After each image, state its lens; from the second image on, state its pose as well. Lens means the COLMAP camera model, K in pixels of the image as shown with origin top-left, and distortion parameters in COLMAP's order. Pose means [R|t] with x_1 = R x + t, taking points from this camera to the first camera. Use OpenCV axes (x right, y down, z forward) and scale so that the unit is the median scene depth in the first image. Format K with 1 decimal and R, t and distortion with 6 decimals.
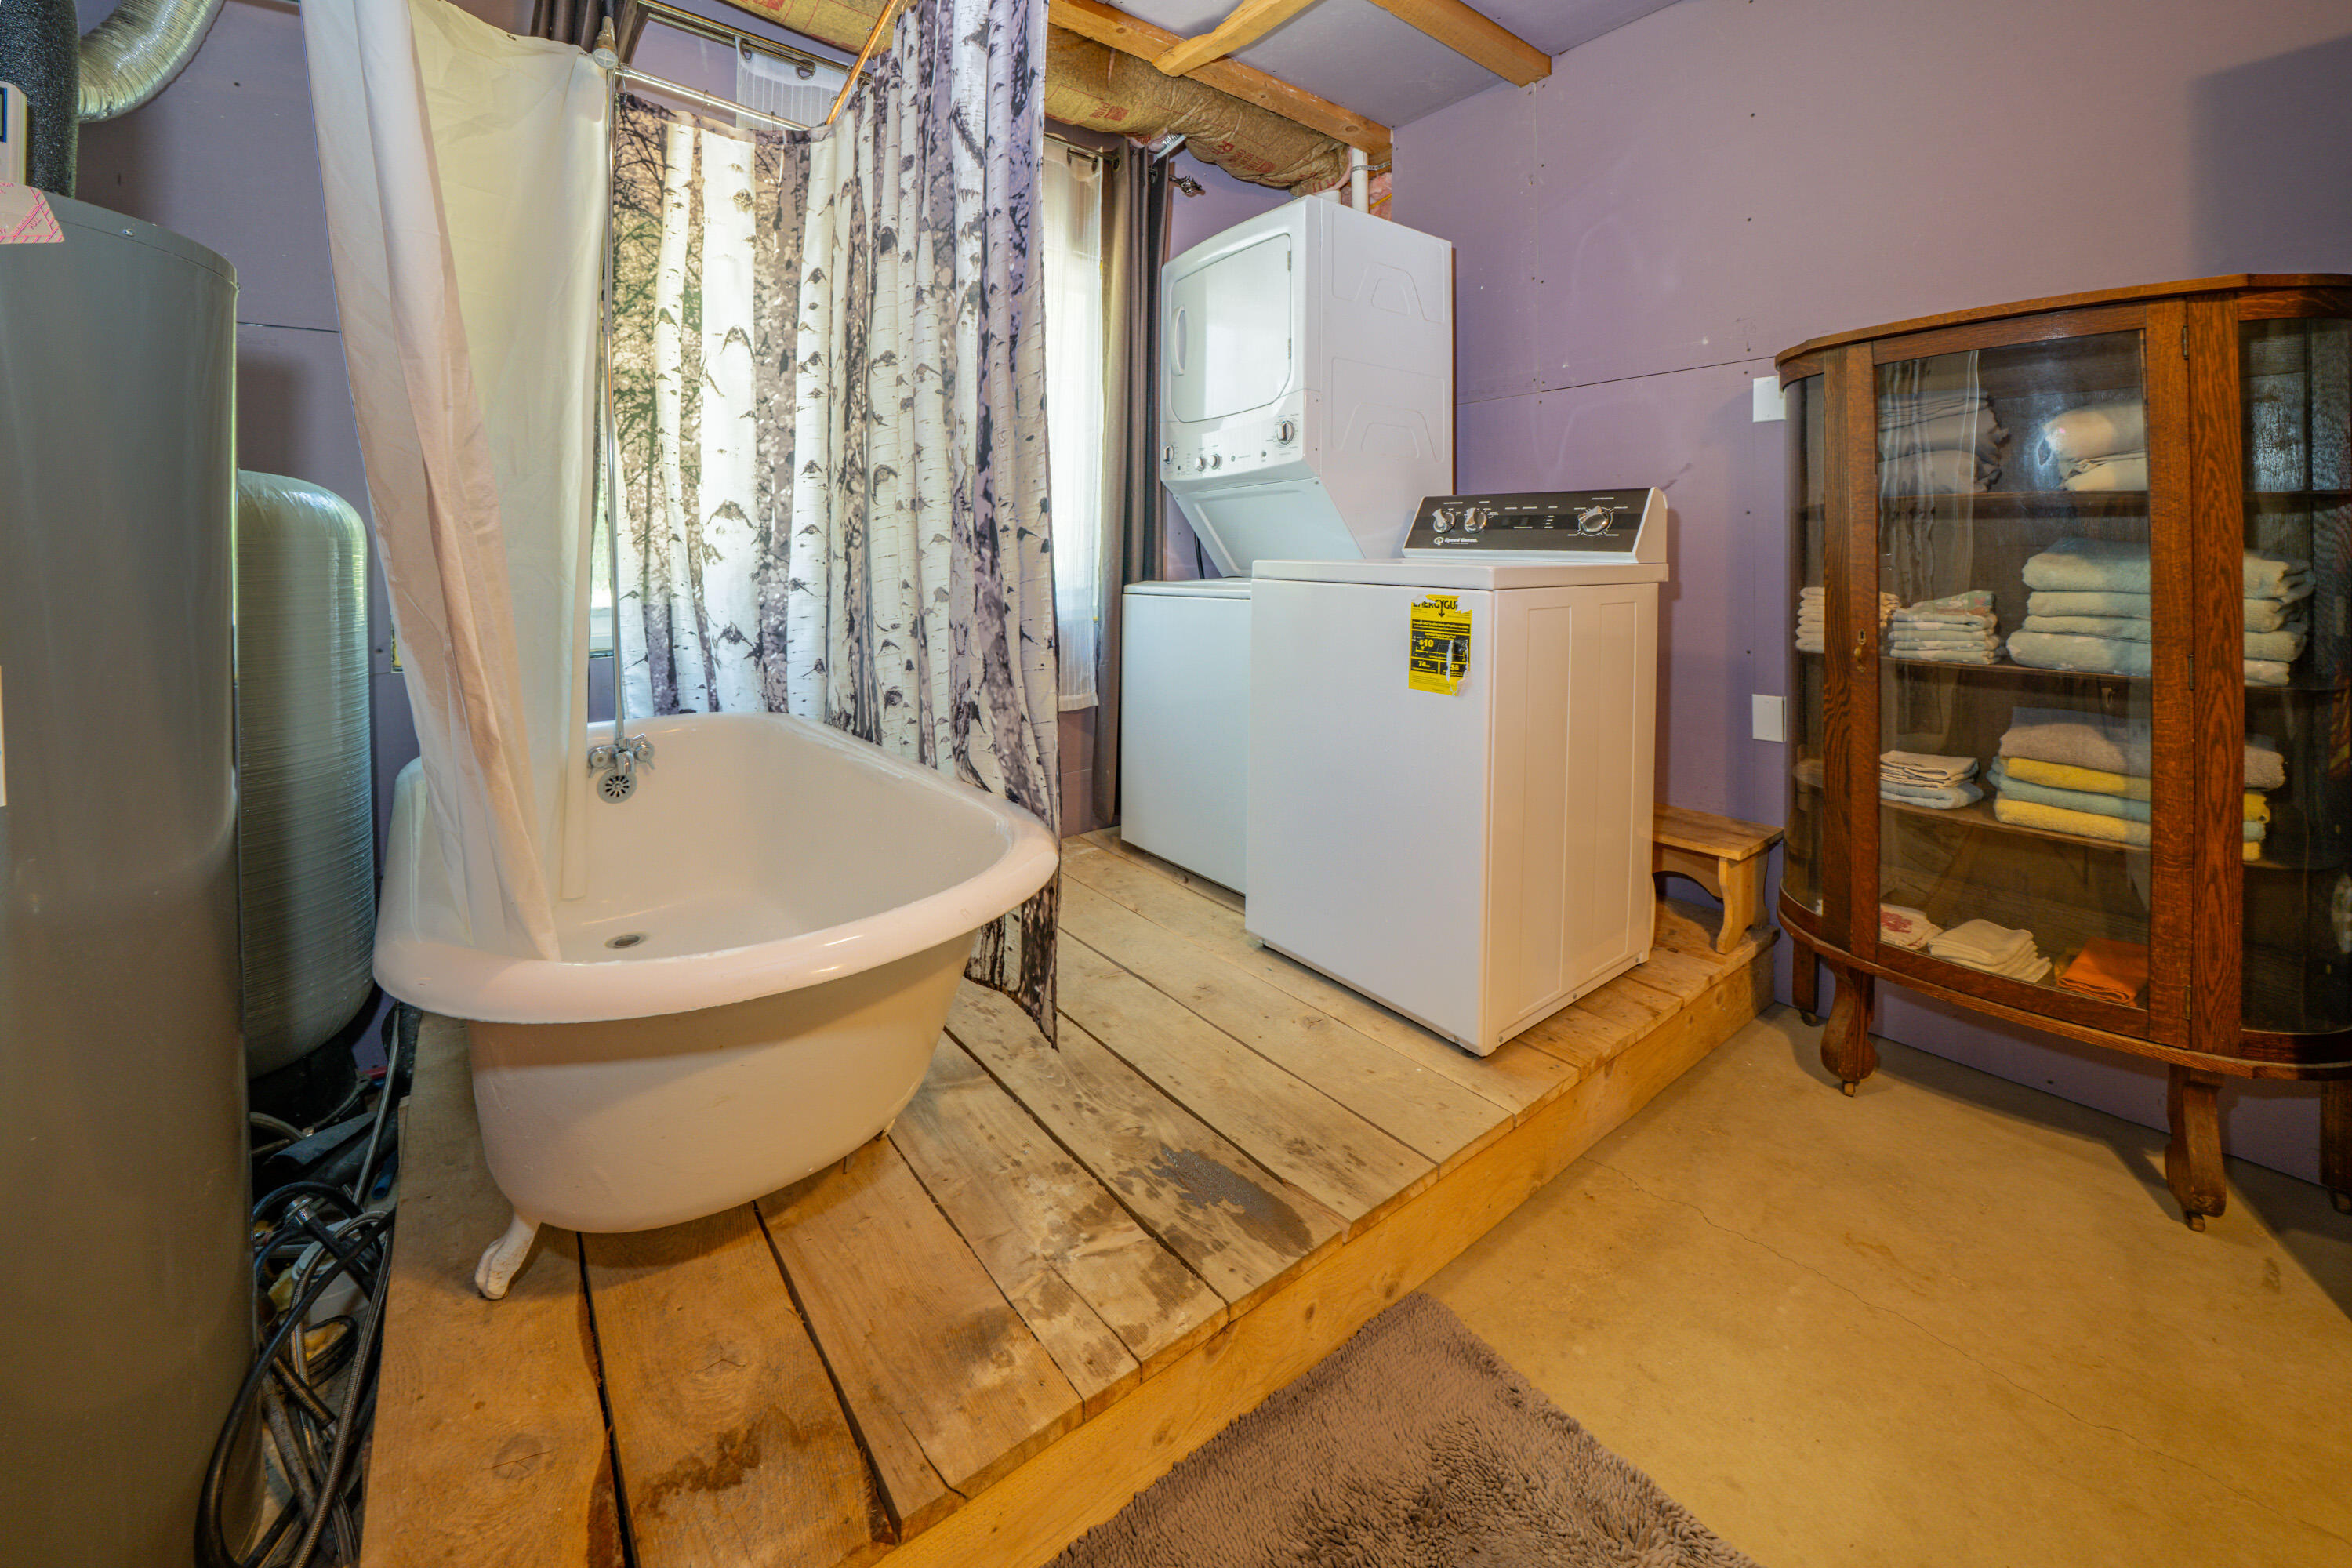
lens RADIAL K [[842.7, 0, 1179.9], [0, 842.7, 787.4], [0, 0, 1]] dist [-0.005668, -0.000111]
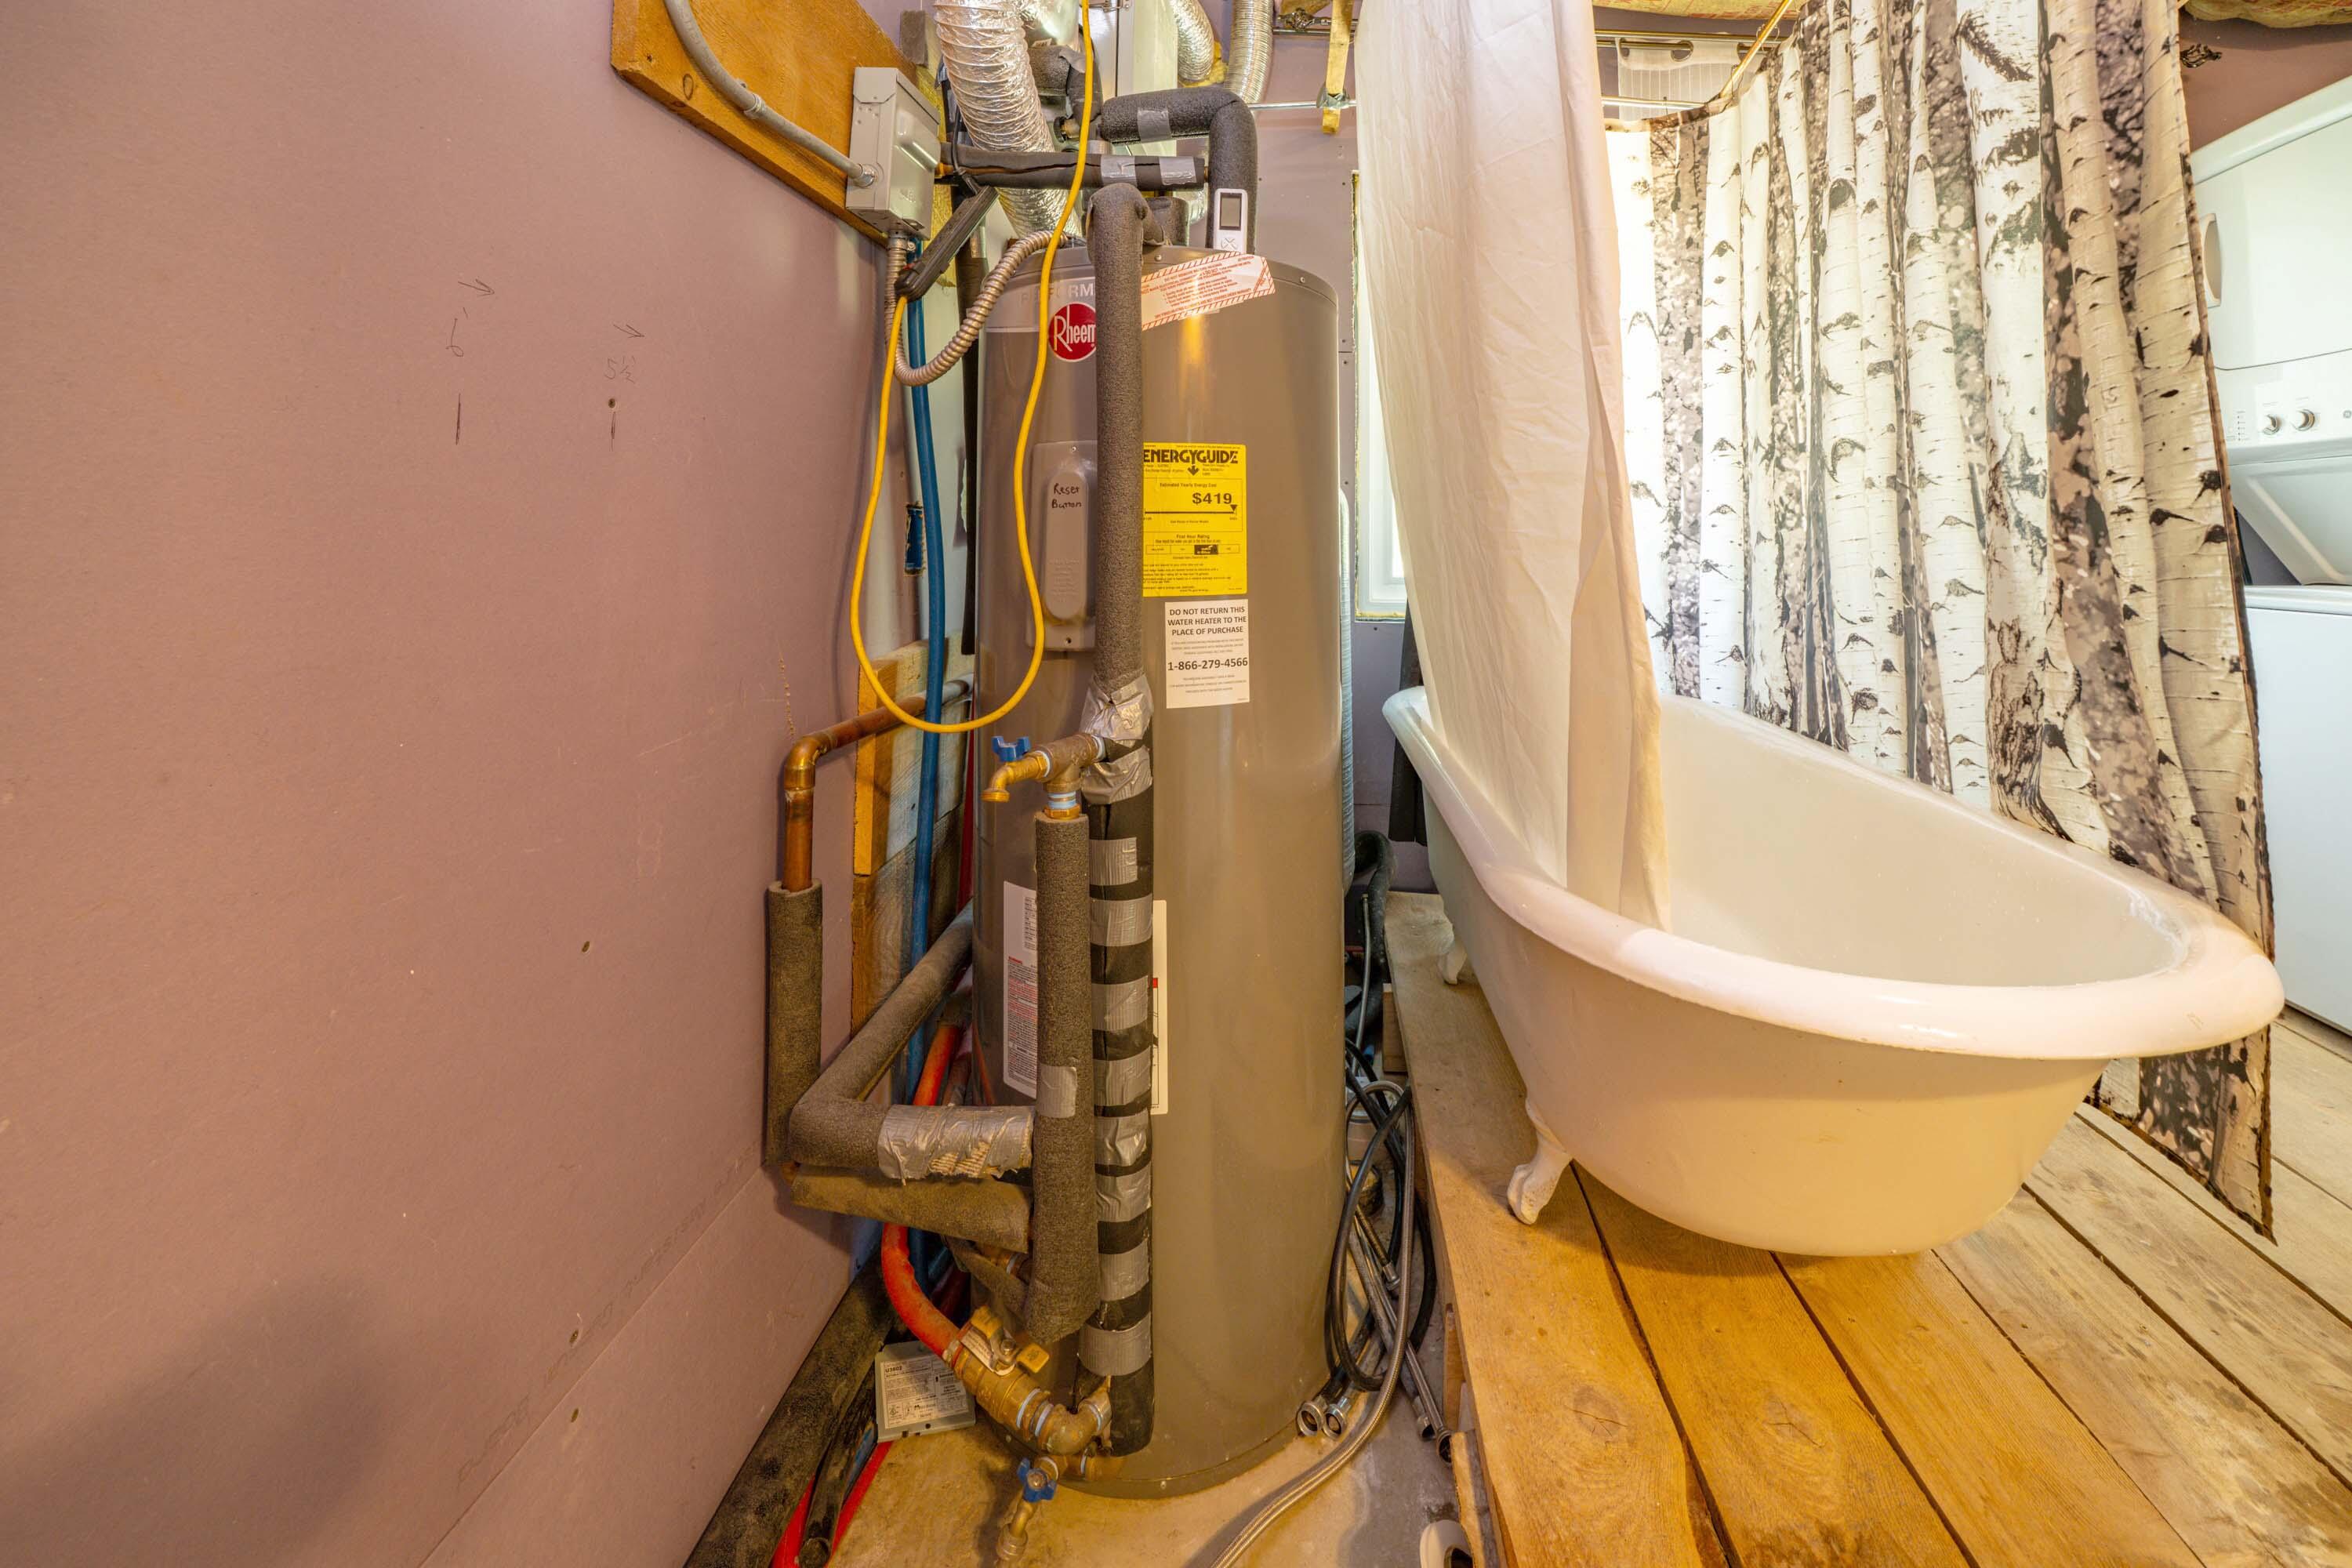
lens RADIAL K [[842.7, 0, 1304.6], [0, 842.7, 752.3], [0, 0, 1]] dist [-0.005668, -0.000111]
pose [[0.803679, 0.172930, -0.569381, -0.323823], [-0.183106, 0.982284, 0.039881, 0.019666], [0.566190, 0.072205, 0.821106, -0.047356]]
